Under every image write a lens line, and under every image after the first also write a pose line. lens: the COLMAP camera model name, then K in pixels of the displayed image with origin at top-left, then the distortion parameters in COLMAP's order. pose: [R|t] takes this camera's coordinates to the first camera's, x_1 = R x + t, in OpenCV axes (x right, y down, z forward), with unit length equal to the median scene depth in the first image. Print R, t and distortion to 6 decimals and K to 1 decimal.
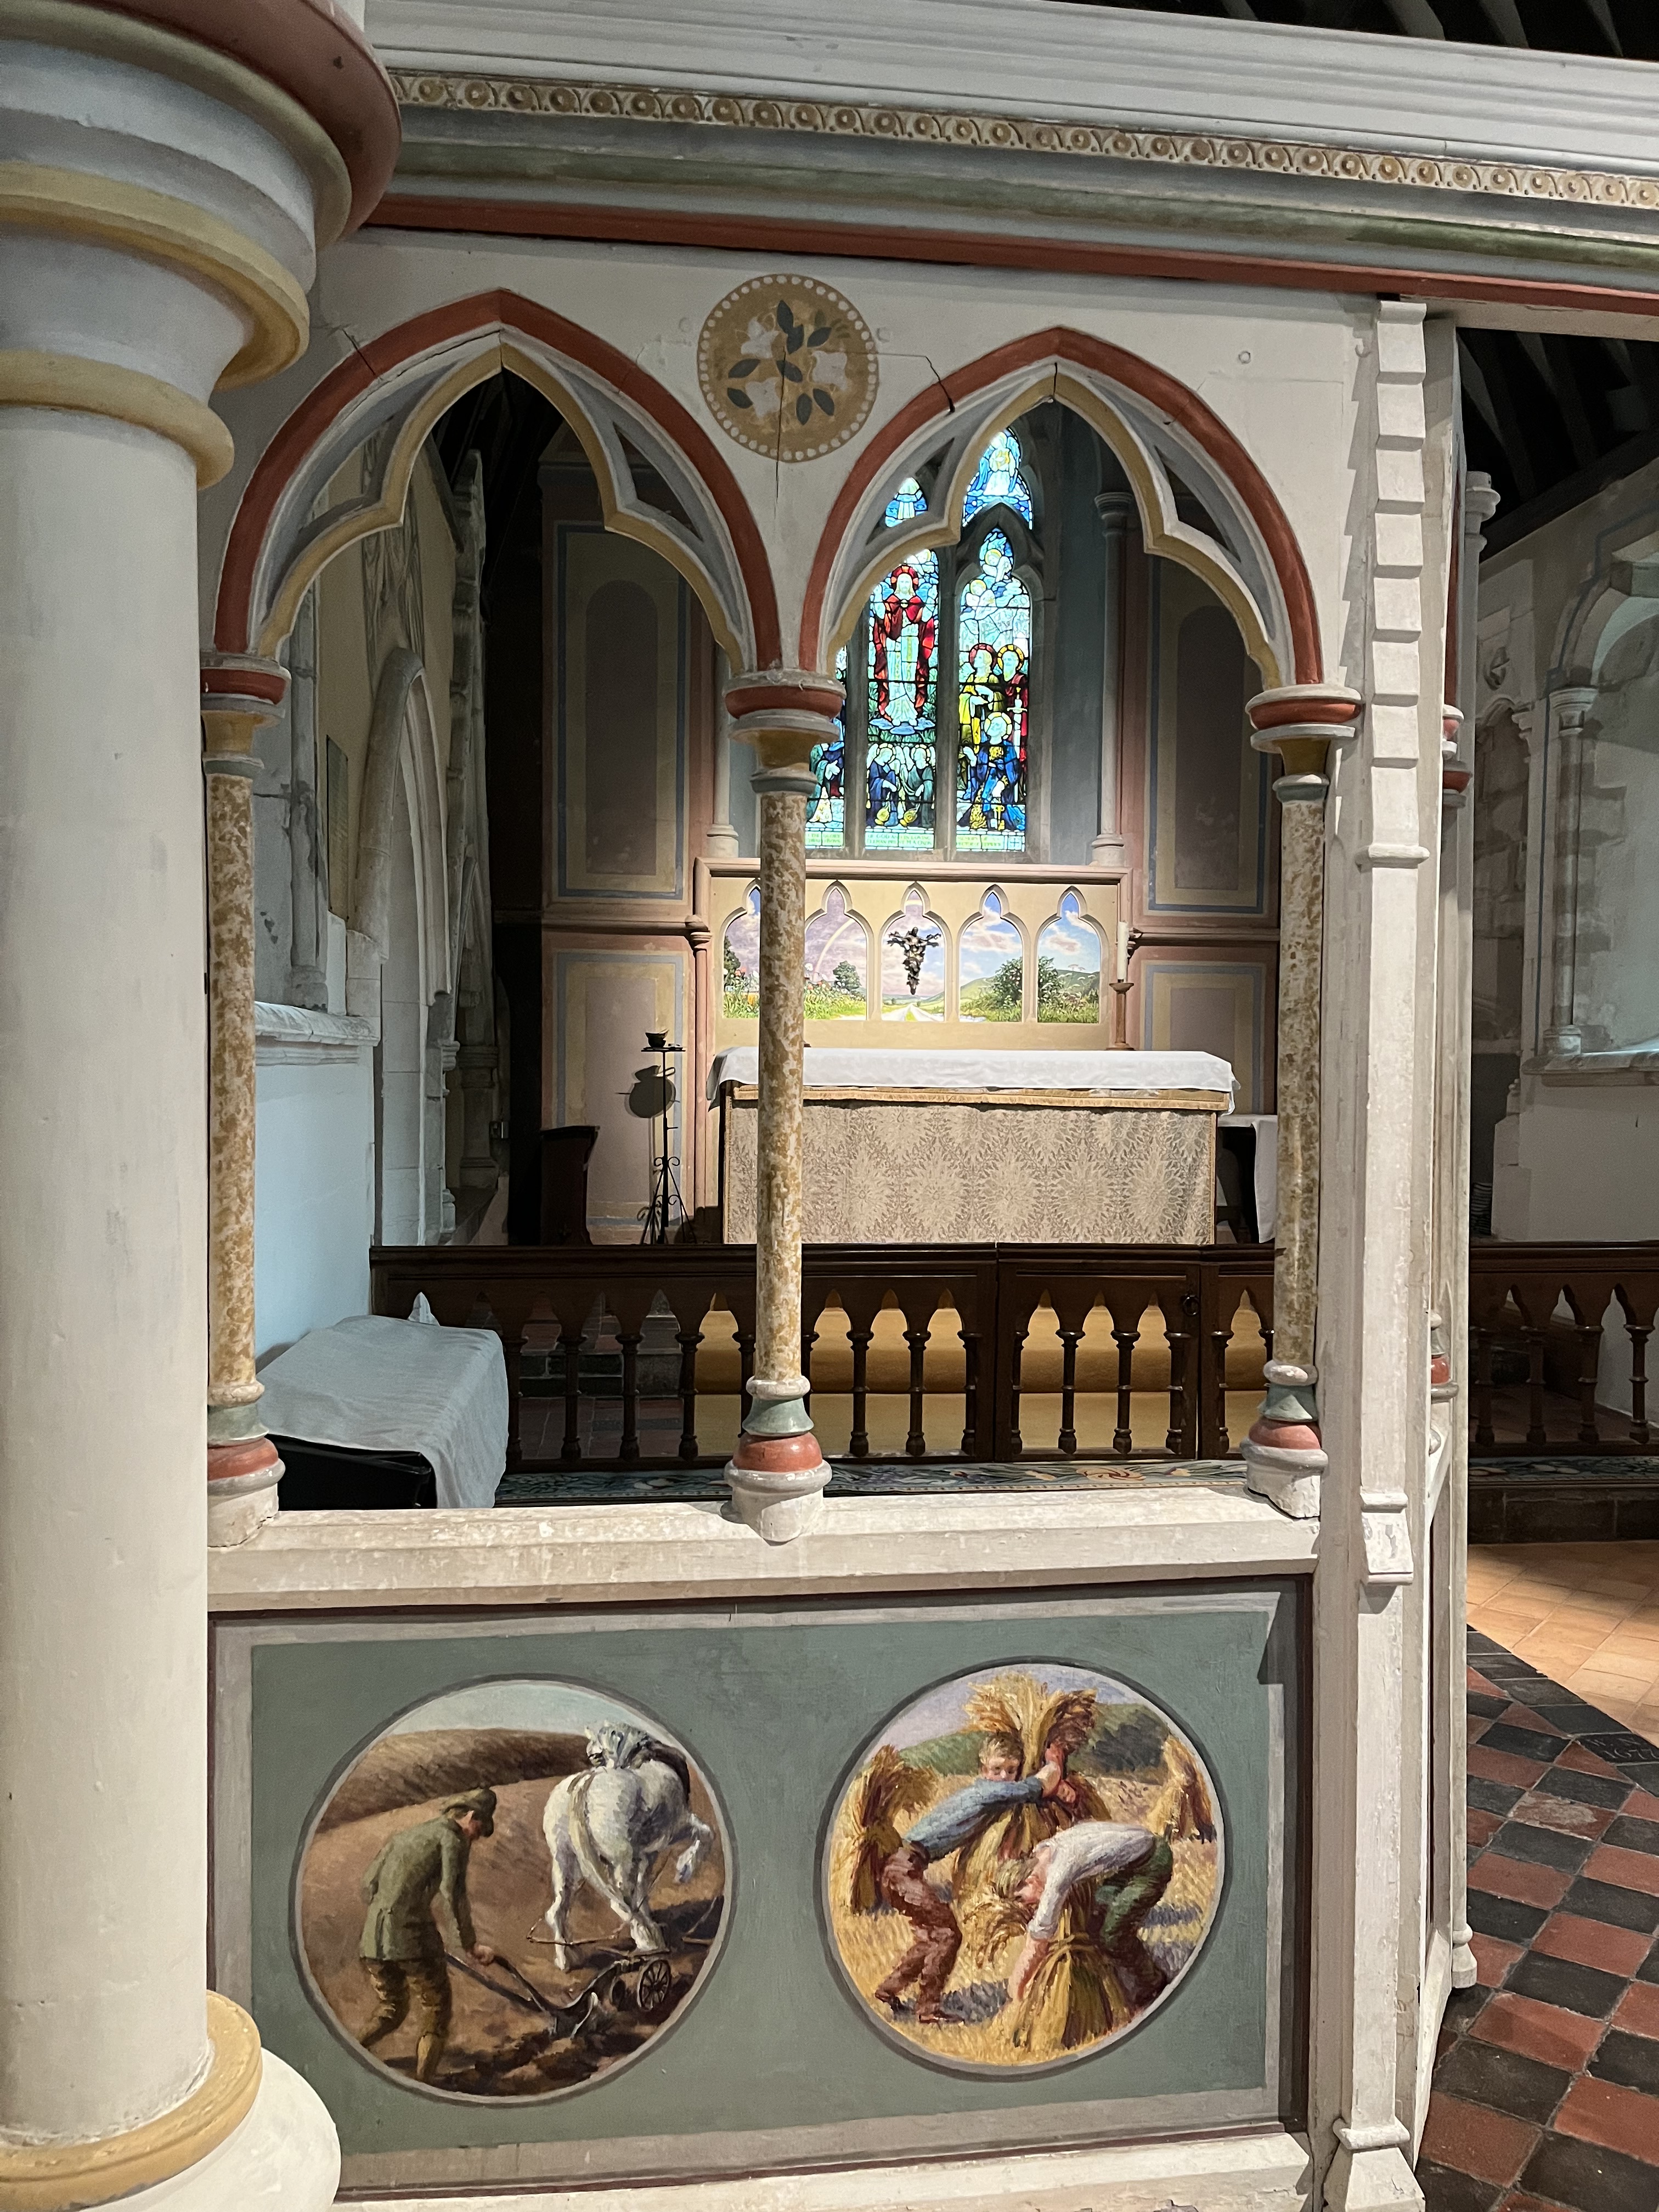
lens RADIAL K [[1664.2, 0, 826.1], [0, 1664.2, 1121.0], [0, 0, 1]] dist [0.069733, -0.093070]
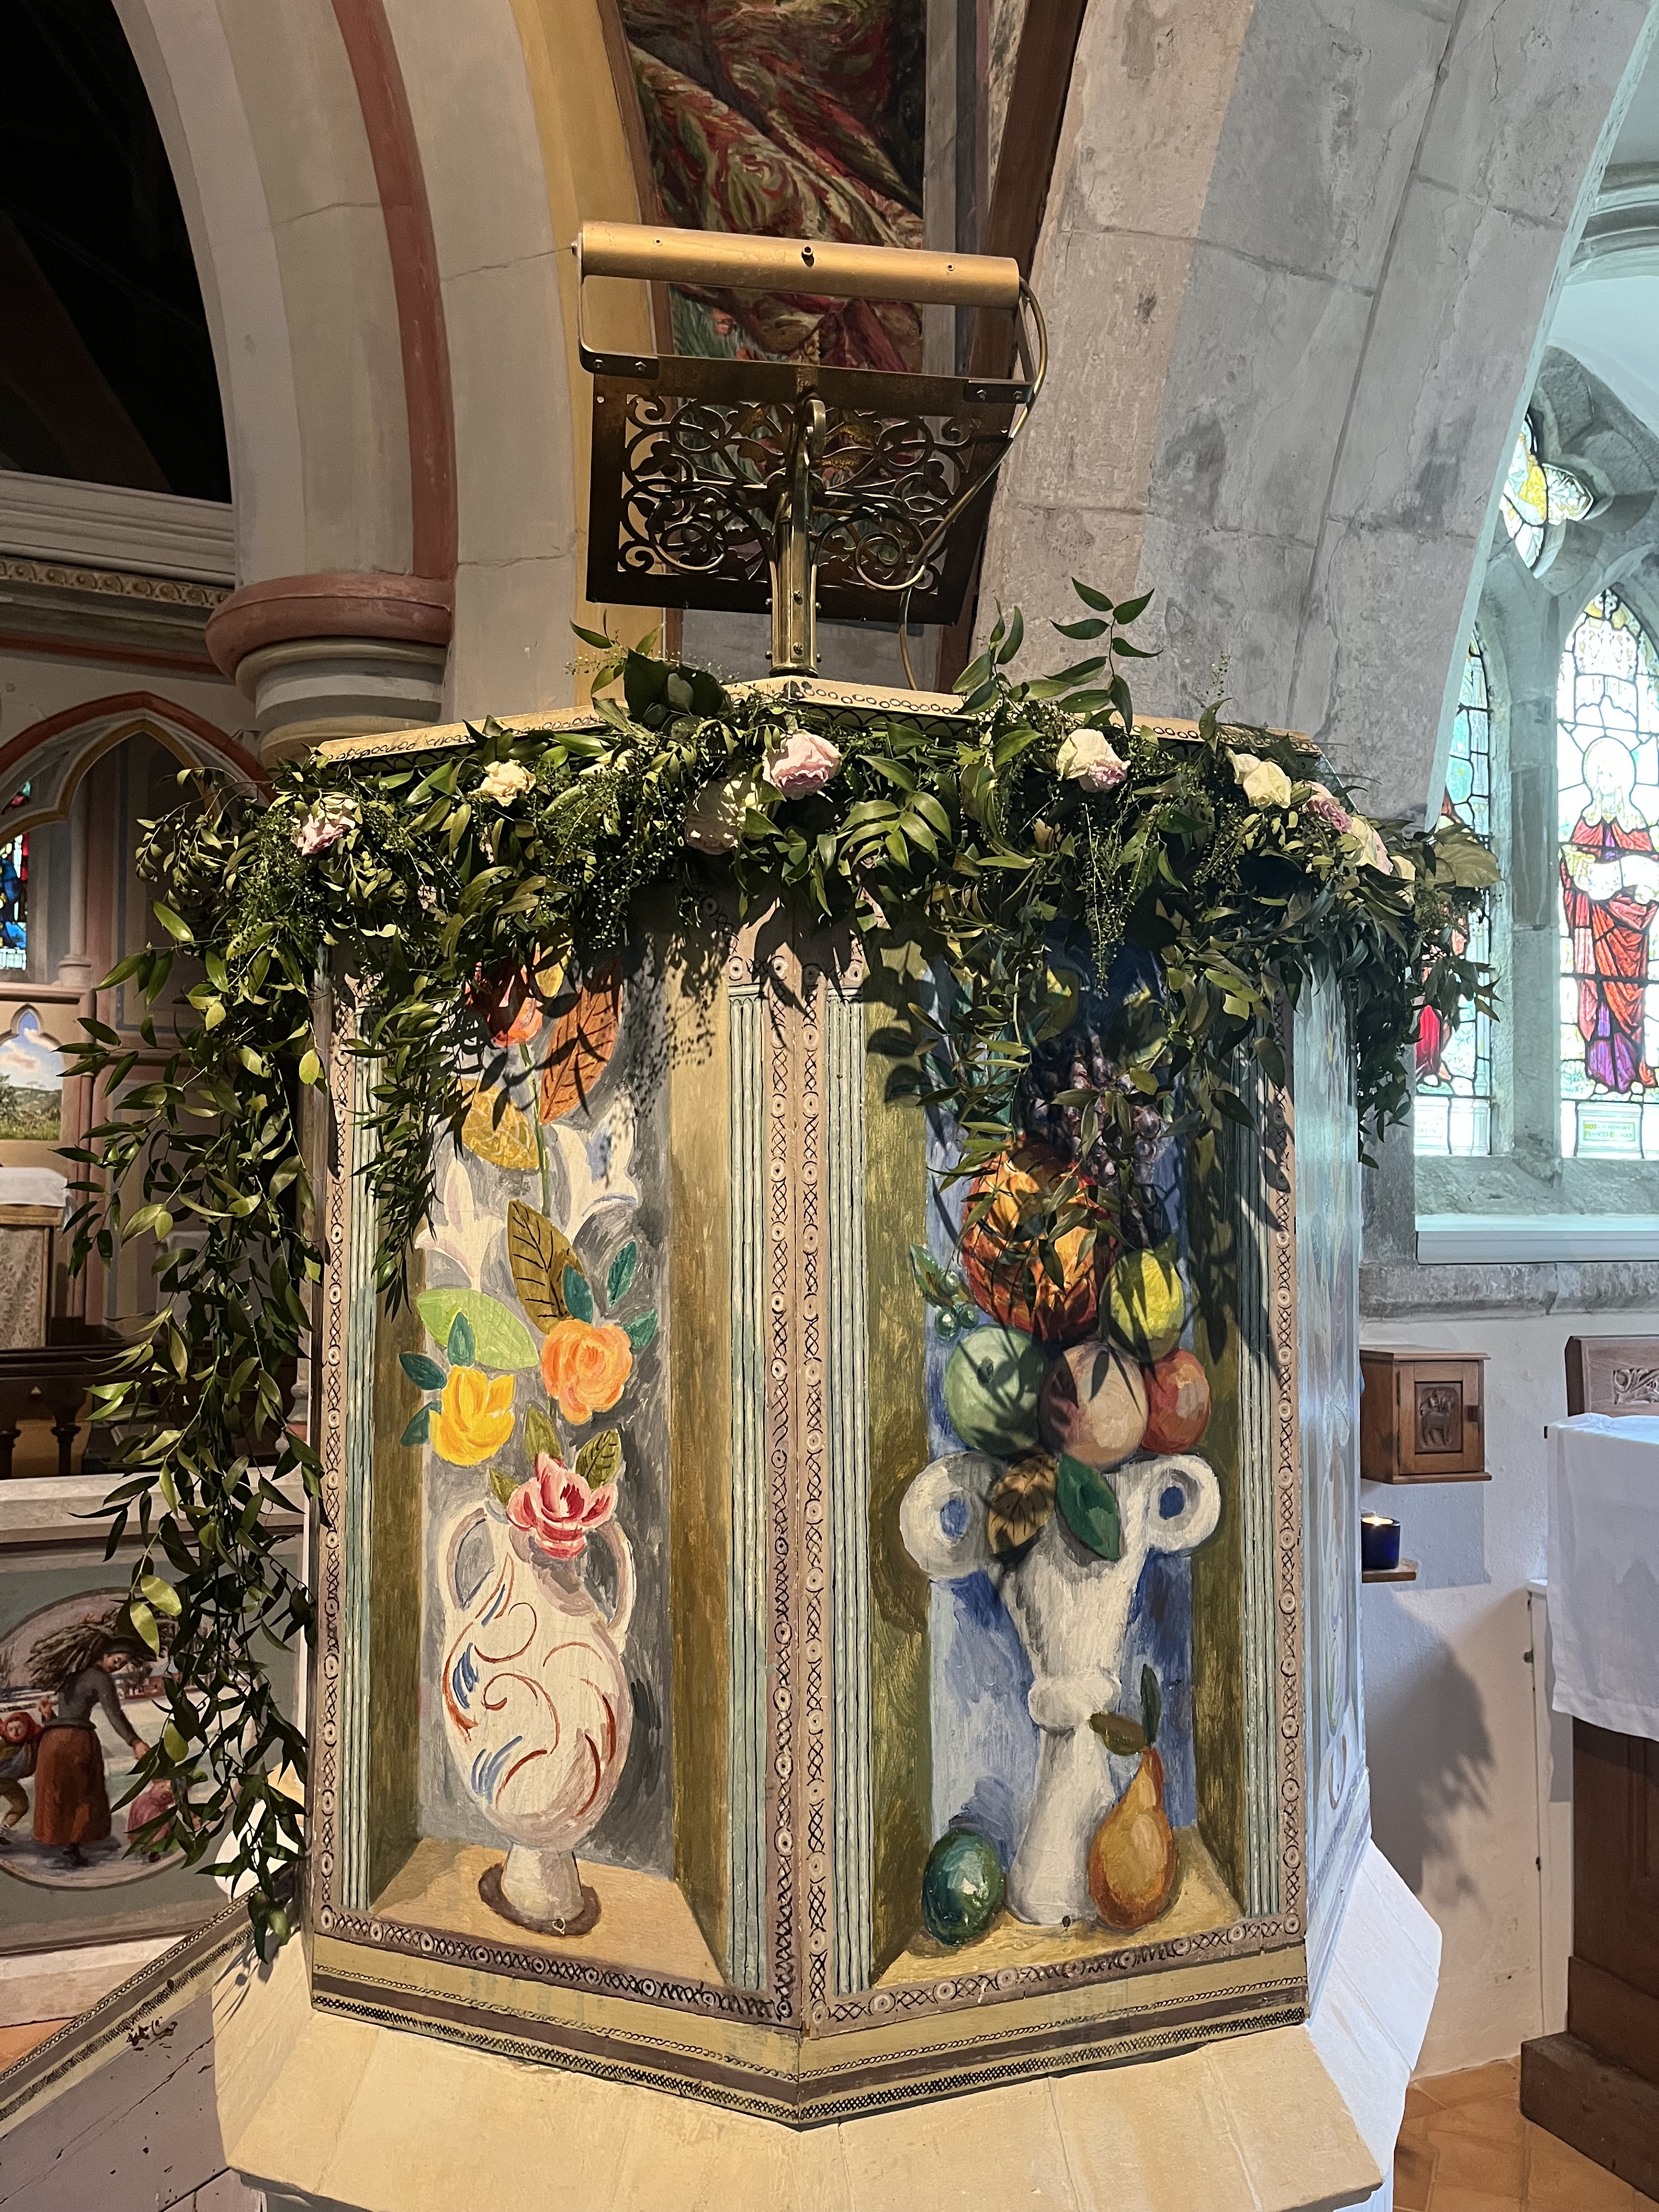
lens RADIAL K [[1664.2, 0, 826.1], [0, 1664.2, 1121.0], [0, 0, 1]] dist [0.069733, -0.093070]
pose [[0.969486, 0.008337, 0.245006, 0.377809], [0.009732, 0.997325, -0.072445, 0.007834], [-0.244955, 0.072619, 0.966811, -0.096252]]
